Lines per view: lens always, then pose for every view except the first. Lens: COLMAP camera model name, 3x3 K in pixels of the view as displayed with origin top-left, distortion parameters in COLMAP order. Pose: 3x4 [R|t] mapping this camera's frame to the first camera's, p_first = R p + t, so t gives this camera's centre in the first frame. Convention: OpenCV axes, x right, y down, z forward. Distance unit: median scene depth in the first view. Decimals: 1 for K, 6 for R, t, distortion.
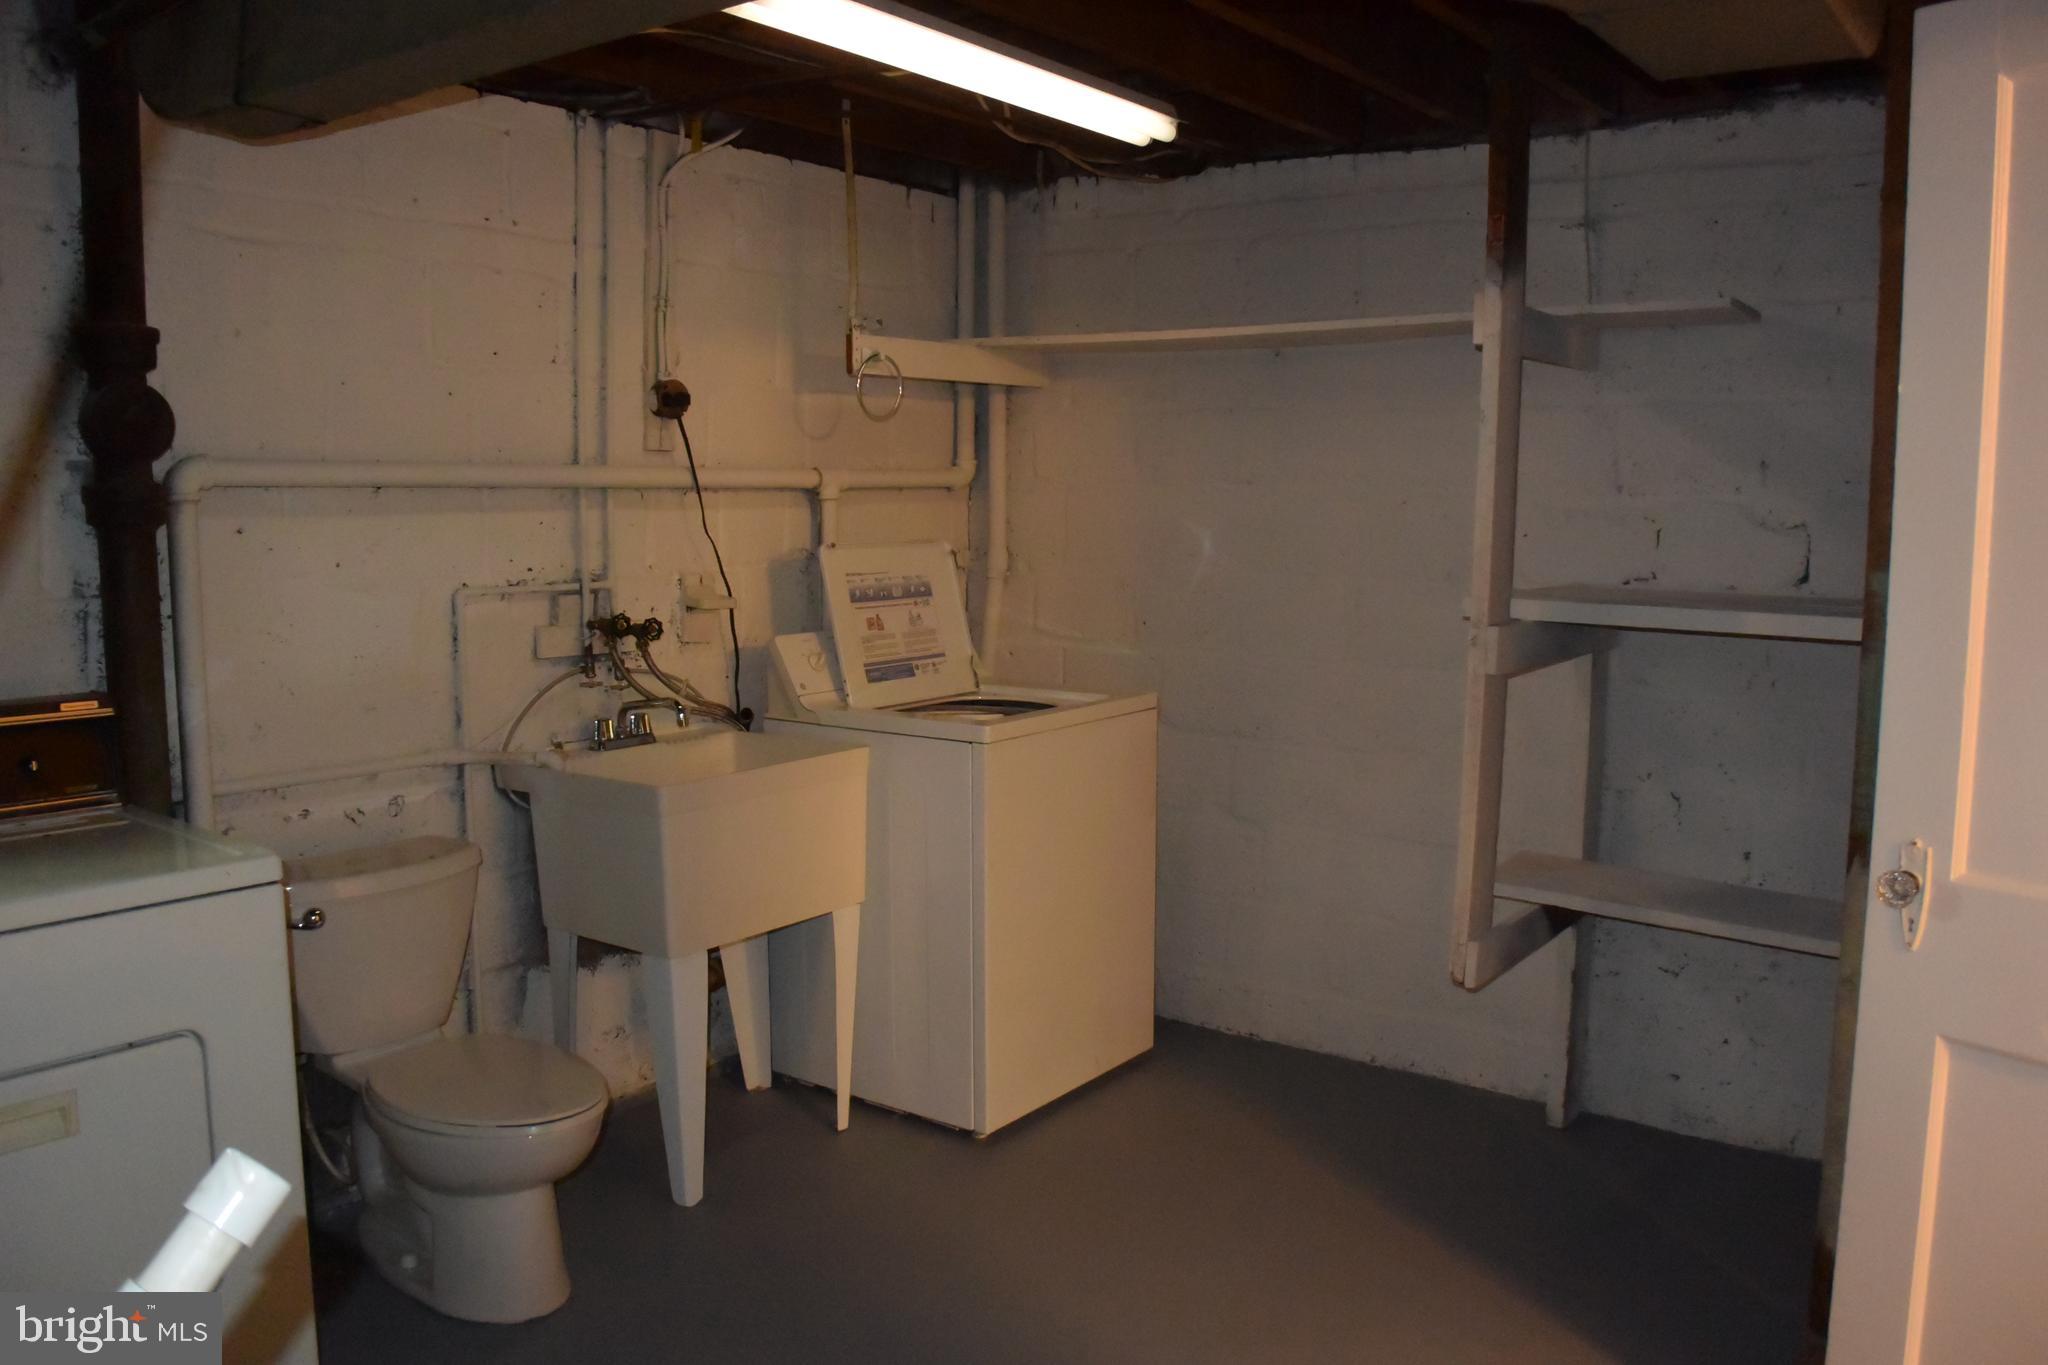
lens RADIAL K [[1578.3, 0, 1059.5], [0, 1578.3, 679.1], [0, 0, 1]] dist [-0.152396, 0.097079]
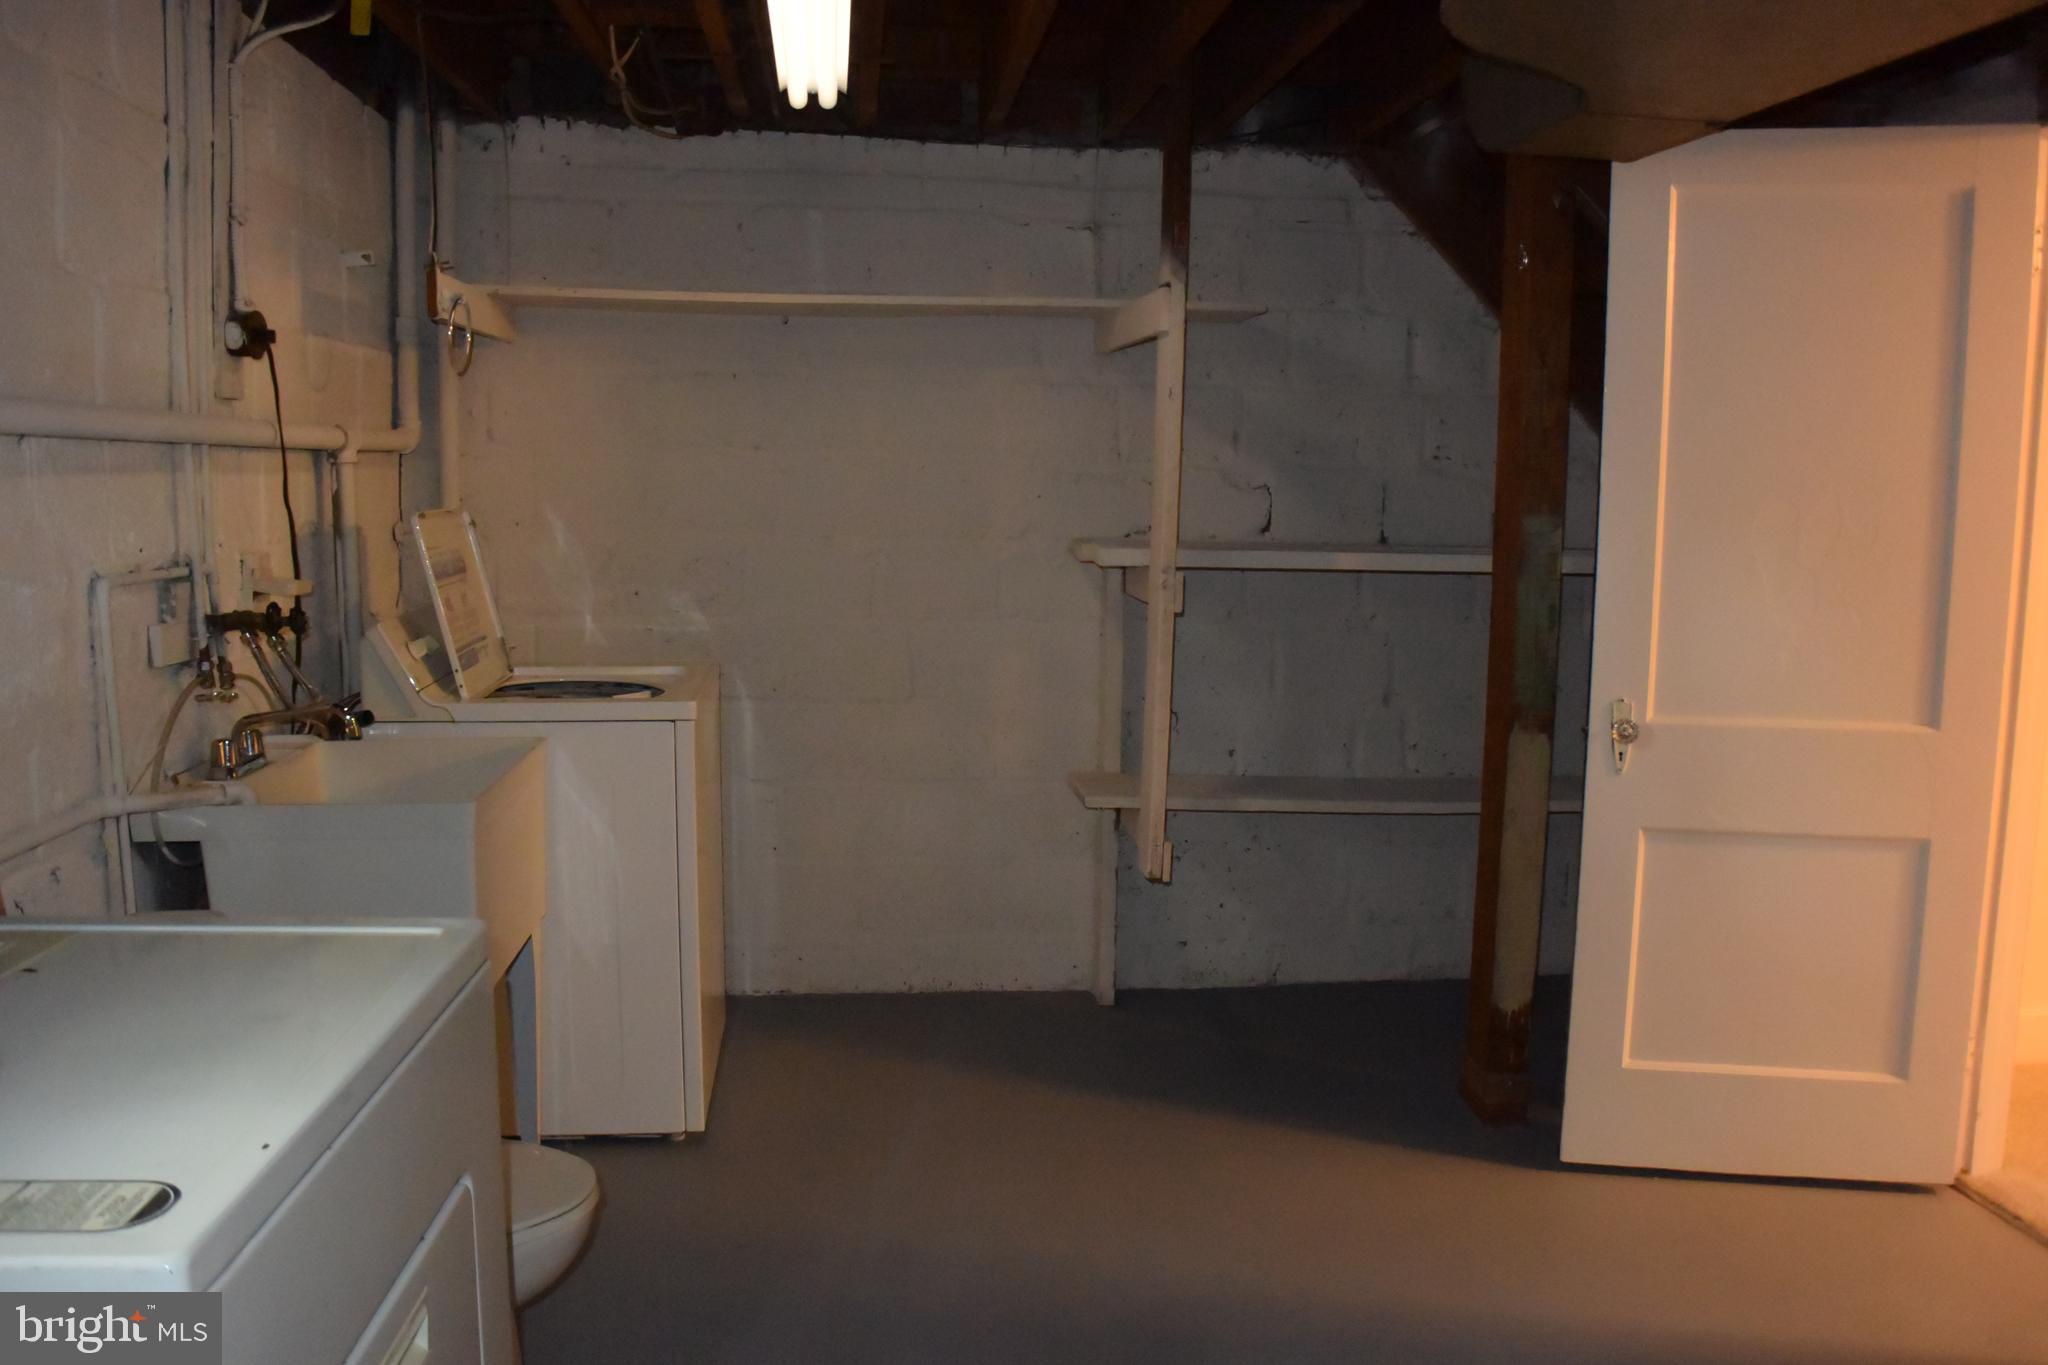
lens RADIAL K [[1578.3, 0, 1059.5], [0, 1578.3, 679.1], [0, 0, 1]] dist [-0.152396, 0.097079]
pose [[0.731727, -0.080273, 0.676854, -0.496579], [0.068479, 0.996674, 0.044172, -0.009726], [-0.678149, 0.014028, 0.734791, 0.152864]]
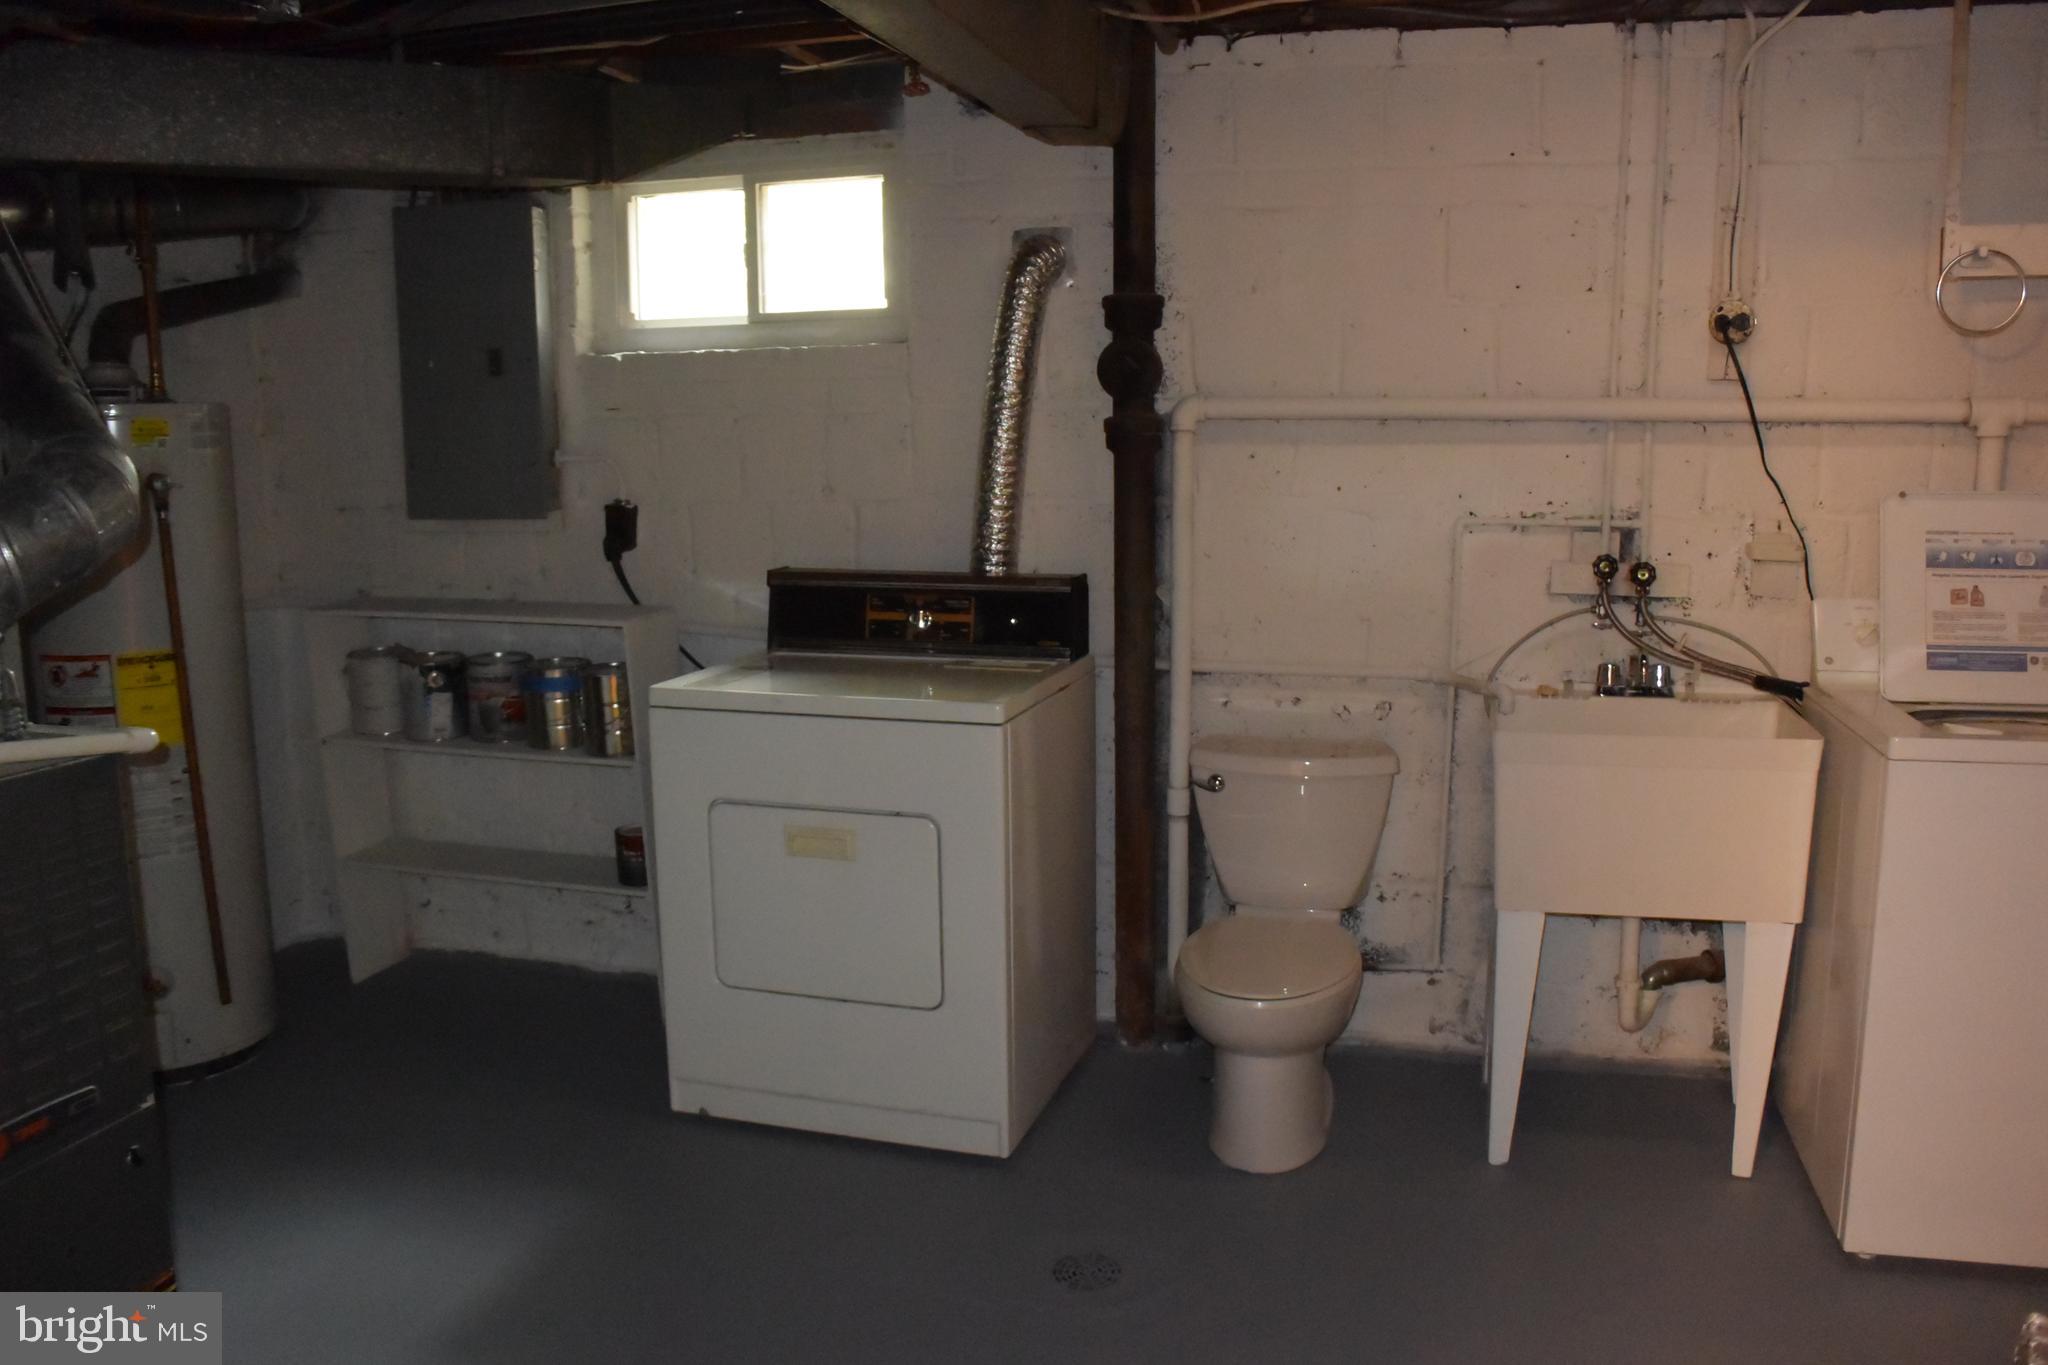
lens RADIAL K [[1578.3, 0, 1059.5], [0, 1578.3, 679.1], [0, 0, 1]] dist [-0.152396, 0.097079]
pose [[0.348685, 0.142402, -0.926359, 0.469663], [-0.094962, 0.988671, 0.116237, -0.043175], [0.932417, 0.047439, 0.358258, 0.342620]]
